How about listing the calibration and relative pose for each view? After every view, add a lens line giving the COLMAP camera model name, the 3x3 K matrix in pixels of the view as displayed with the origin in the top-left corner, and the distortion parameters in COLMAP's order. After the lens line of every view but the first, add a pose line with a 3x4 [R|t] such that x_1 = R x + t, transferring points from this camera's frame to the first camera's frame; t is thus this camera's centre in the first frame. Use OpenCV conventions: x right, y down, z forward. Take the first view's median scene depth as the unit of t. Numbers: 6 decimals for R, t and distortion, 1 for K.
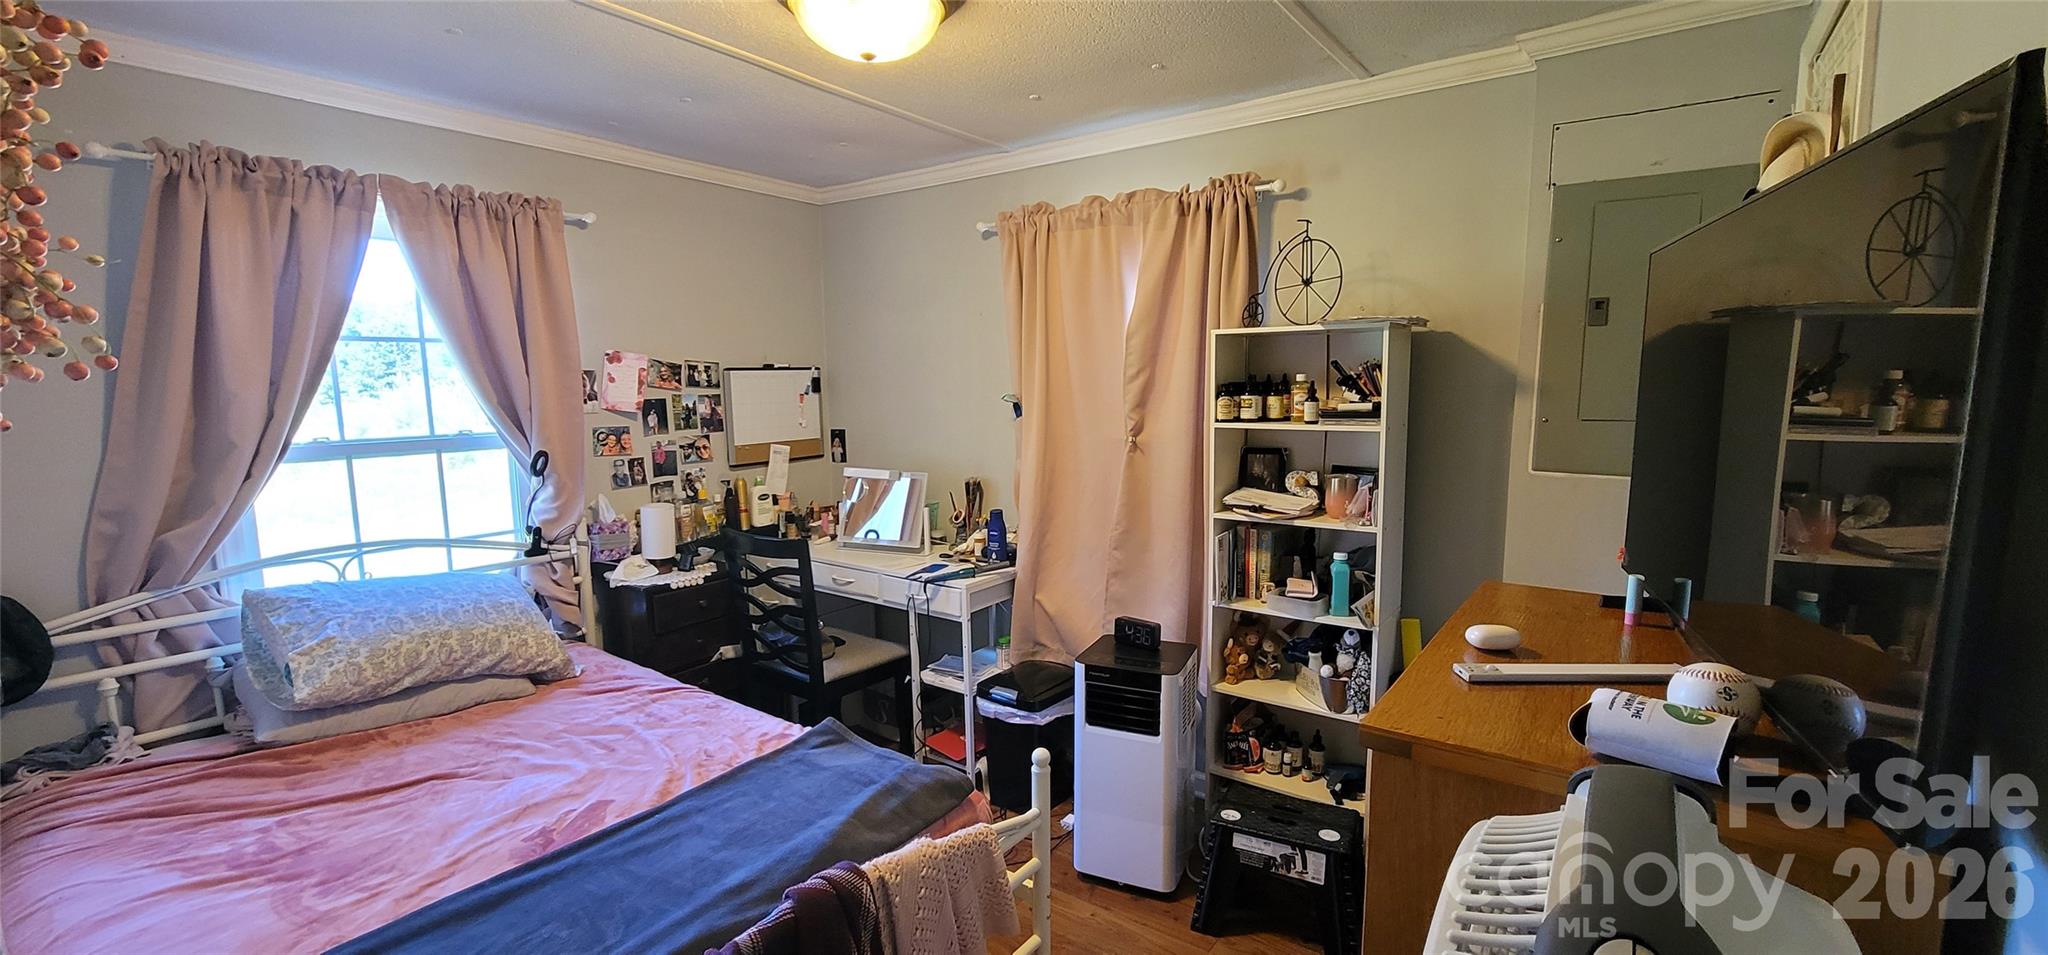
lens RADIAL K [[830.4, 0, 1017.0], [0, 830.4, 486.5], [0, 0, 1]] dist [-0.007027, -0.000047]
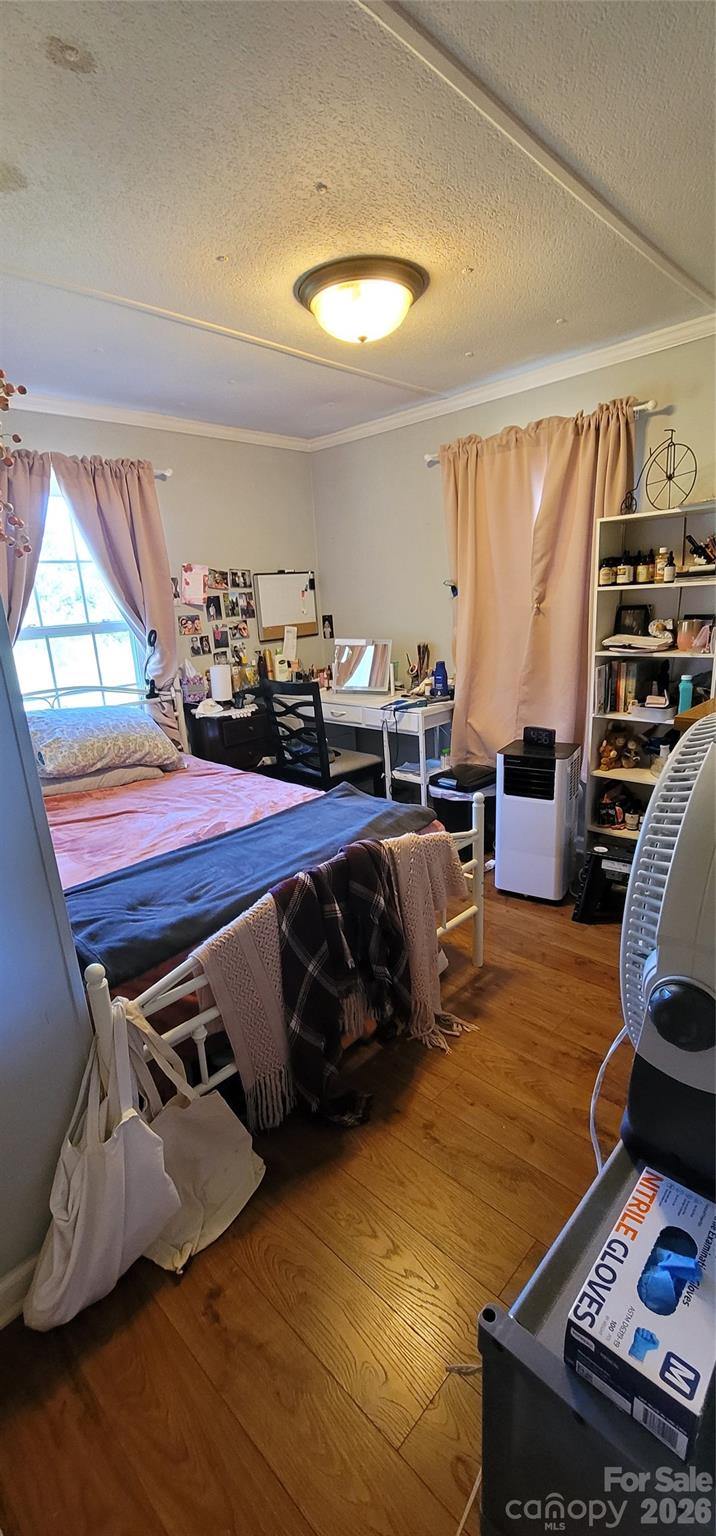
lens RADIAL K [[622.8, 0, 343.4], [0, 622.8, 775.5], [0, 0, 1]] dist [-0.007027, -0.000047]
pose [[0.988110, -0.008205, -0.153528, -0.030888], [0.031682, 0.988009, 0.151108, 0.063579], [0.150447, -0.154175, 0.976522, -0.152268]]
